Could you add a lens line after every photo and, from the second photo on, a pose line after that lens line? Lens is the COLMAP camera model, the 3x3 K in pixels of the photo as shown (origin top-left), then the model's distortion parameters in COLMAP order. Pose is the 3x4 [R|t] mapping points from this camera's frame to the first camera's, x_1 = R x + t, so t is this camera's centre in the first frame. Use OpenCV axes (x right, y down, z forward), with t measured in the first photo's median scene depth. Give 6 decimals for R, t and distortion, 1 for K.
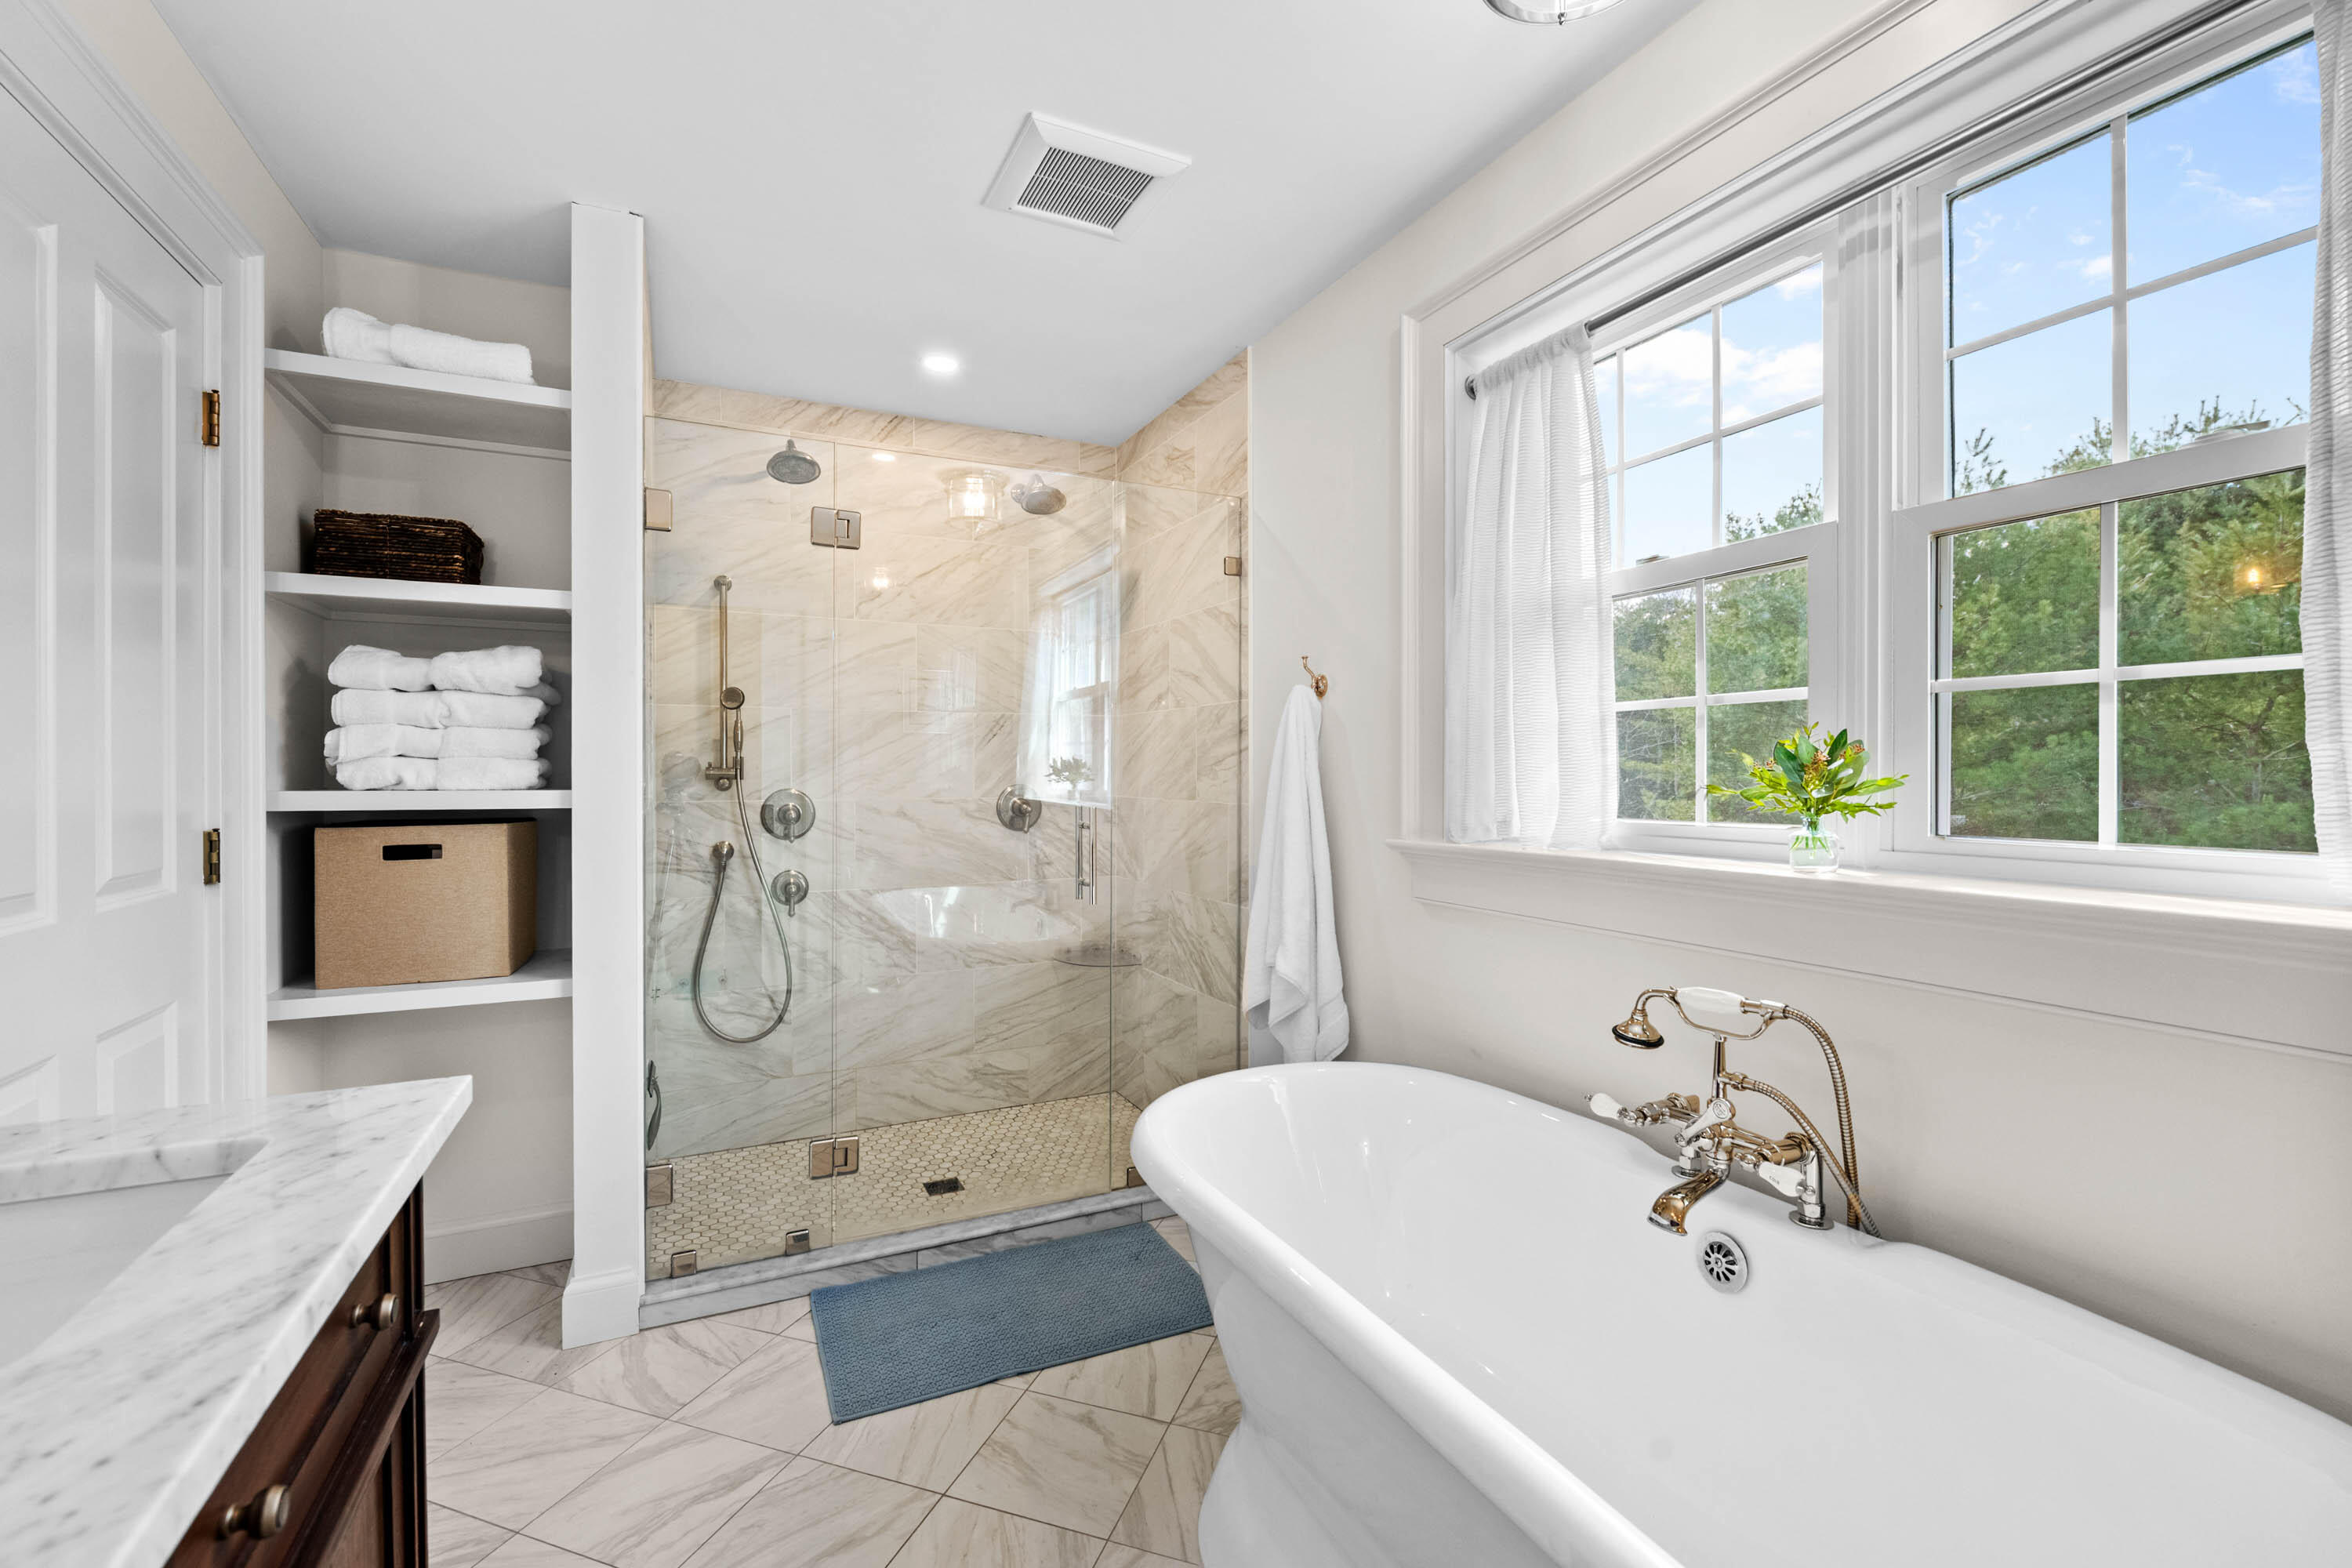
lens RADIAL K [[1016.4, 0, 1171.7], [0, 1016.4, 778.9], [0, 0, 1]] dist [-0.001124, -0.000256]
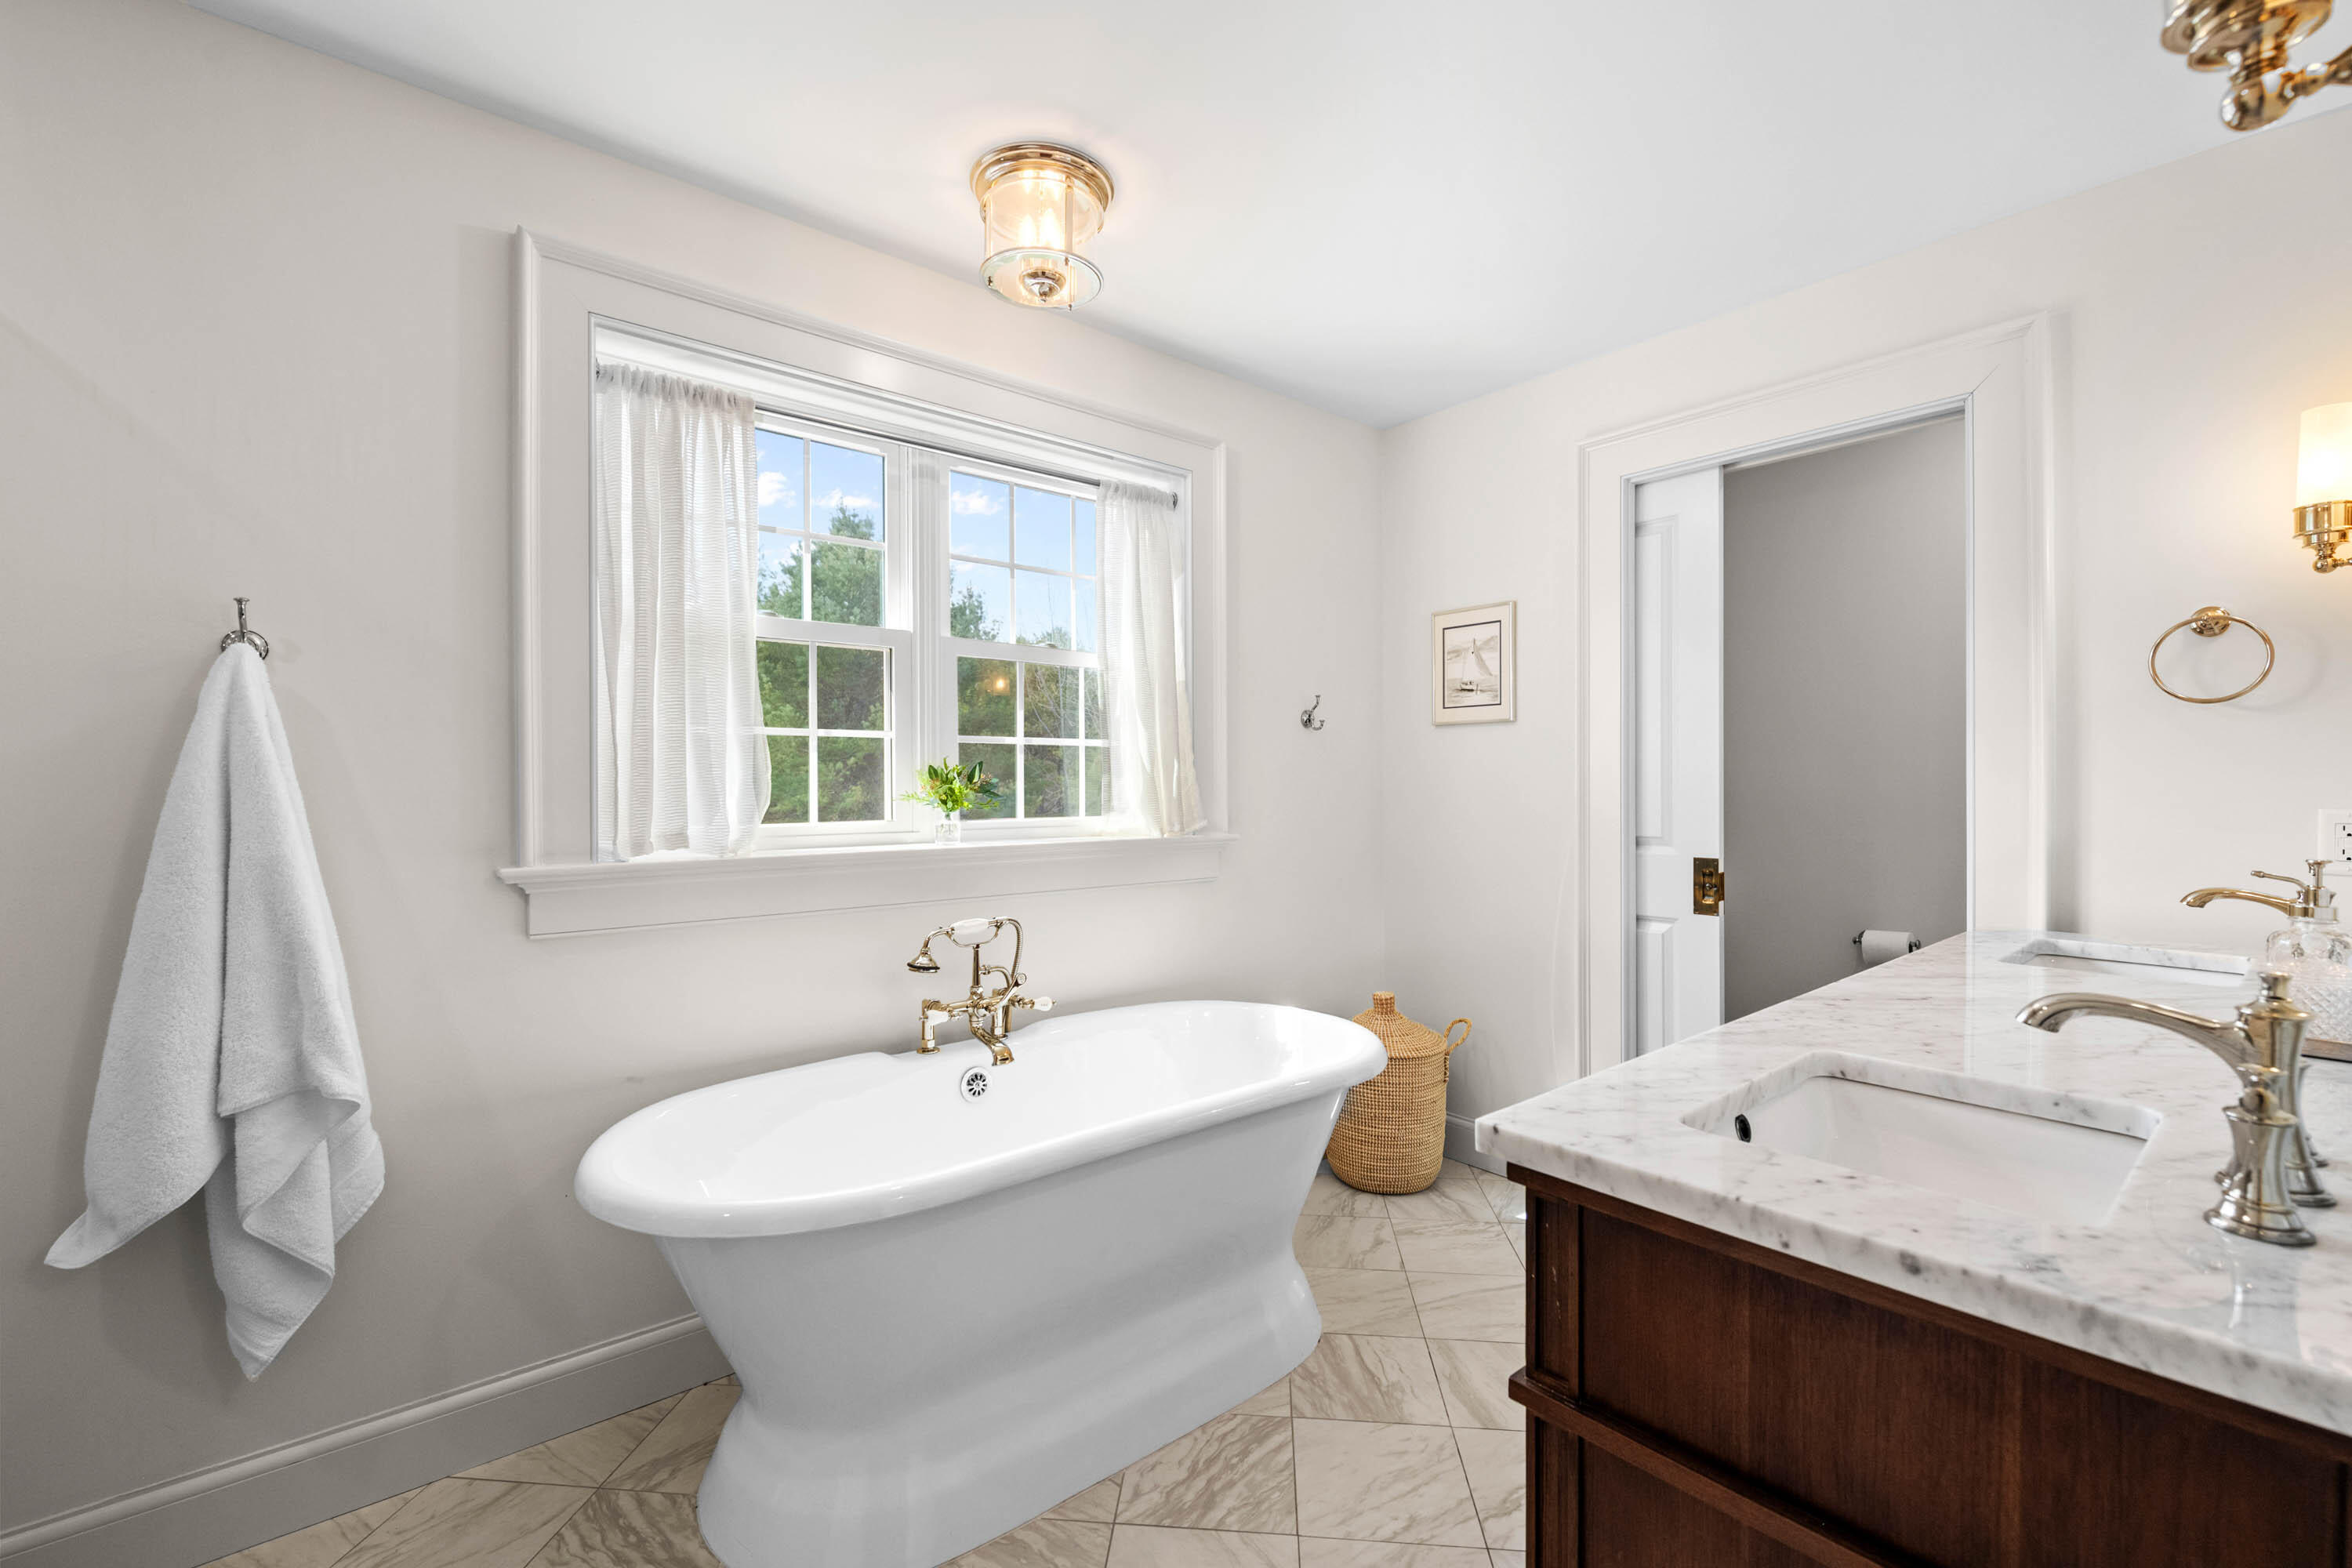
lens RADIAL K [[1000.5, 0, 1175.4], [0, 1000.5, 781.3], [0, 0, 1]] dist [0.000765, -0.000135]
pose [[-0.259781, 0.007159, 0.965641, -1.204665], [0.010253, 0.999937, -0.004655, -0.002685], [-0.965613, 0.008692, -0.259838, 1.212068]]
